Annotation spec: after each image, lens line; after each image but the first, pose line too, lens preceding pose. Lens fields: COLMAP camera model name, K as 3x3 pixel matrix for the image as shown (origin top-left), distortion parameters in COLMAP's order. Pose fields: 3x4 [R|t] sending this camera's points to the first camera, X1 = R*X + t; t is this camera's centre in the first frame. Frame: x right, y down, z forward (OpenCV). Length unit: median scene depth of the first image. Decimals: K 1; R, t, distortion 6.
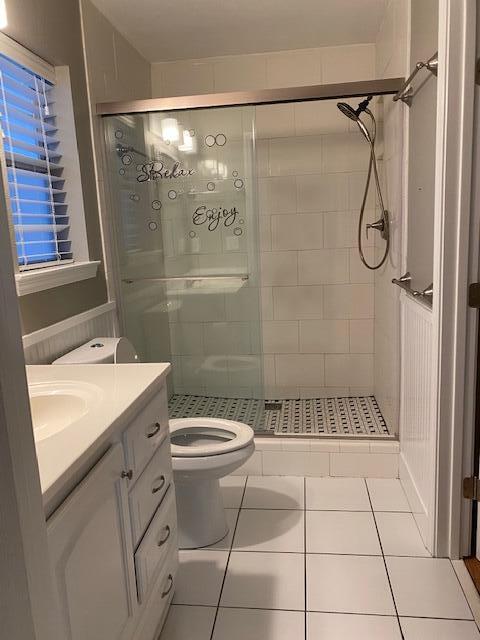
lens RADIAL K [[494.2, 0, 247.4], [0, 494.2, 318.4], [0, 0, 1]] dist [0.026310, -0.008832]
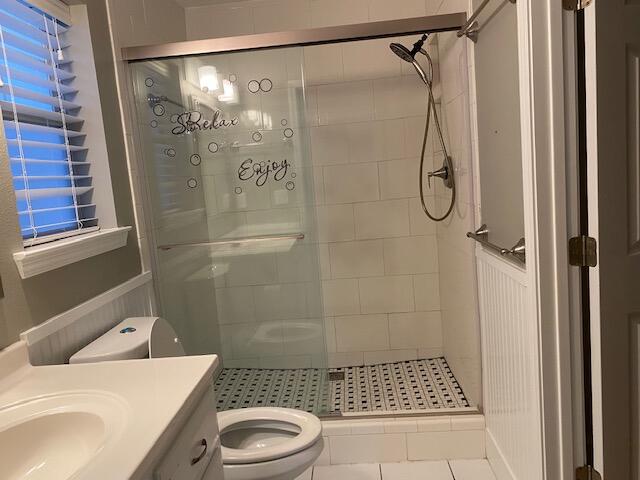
lens RADIAL K [[494.2, 0, 323.8], [0, 494.2, 239.4], [0, 0, 1]] dist [0.026310, -0.008832]
pose [[0.997080, -0.045852, 0.061072, -0.016048], [0.049270, 0.997232, -0.055684, -0.026756], [-0.058350, 0.058530, 0.996579, 0.114270]]
